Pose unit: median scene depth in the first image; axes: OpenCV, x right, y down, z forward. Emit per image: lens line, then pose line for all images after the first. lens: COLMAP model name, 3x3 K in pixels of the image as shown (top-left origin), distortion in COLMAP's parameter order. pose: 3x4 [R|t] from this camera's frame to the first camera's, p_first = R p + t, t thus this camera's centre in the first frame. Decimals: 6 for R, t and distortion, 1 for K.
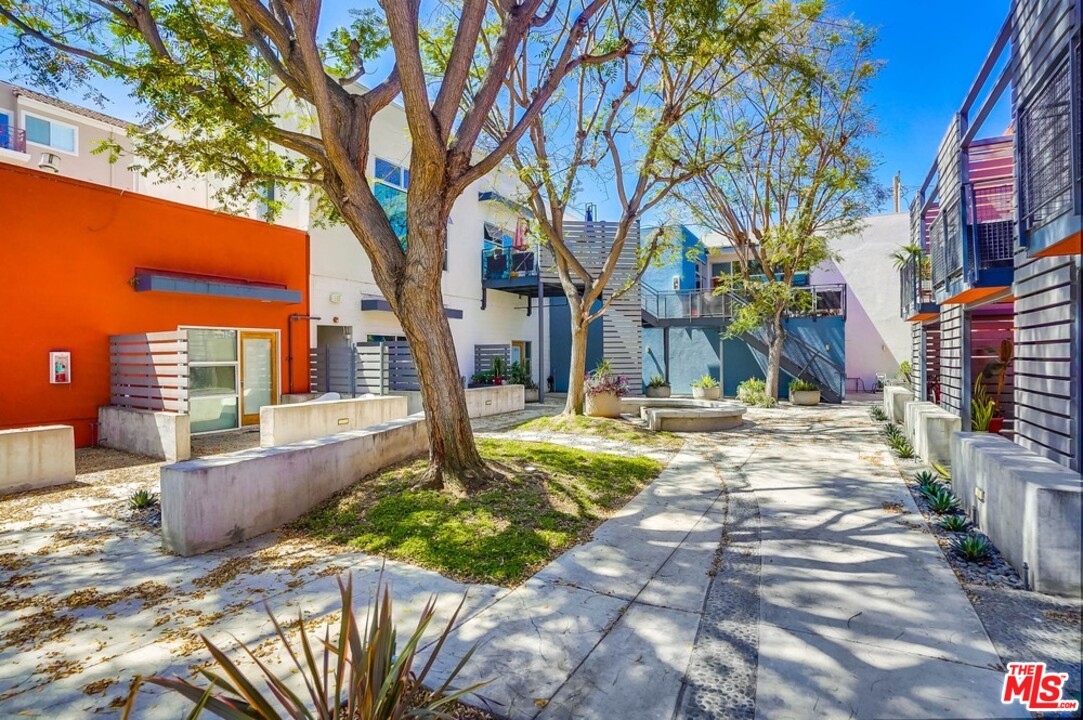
lens RADIAL K [[535.1, 0, 547.4], [0, 535.1, 361.3], [0, 0, 1]] dist [-0.049787, 0.012215]
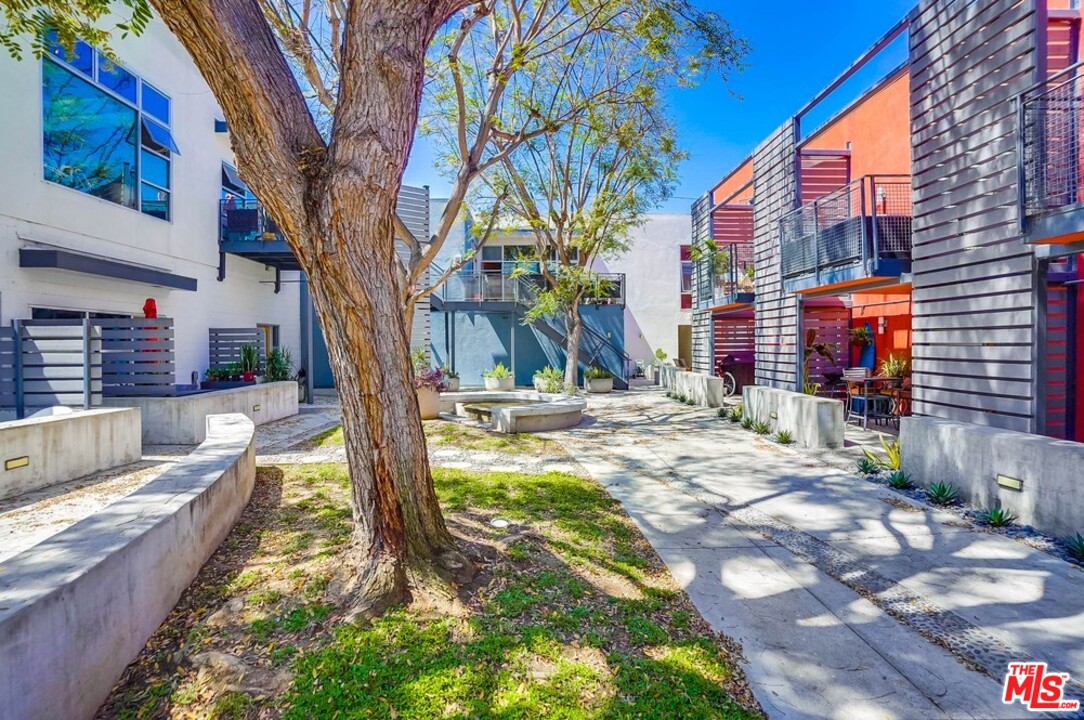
lens RADIAL K [[535.6, 0, 540.8], [0, 535.6, 353.9], [0, 0, 1]] dist [-0.049787, 0.012215]
pose [[0.866449, -0.008248, 0.499198, -0.161933], [0.004939, 0.999956, 0.007950, 0.001320], [-0.499241, -0.004423, 0.866452, 0.245496]]
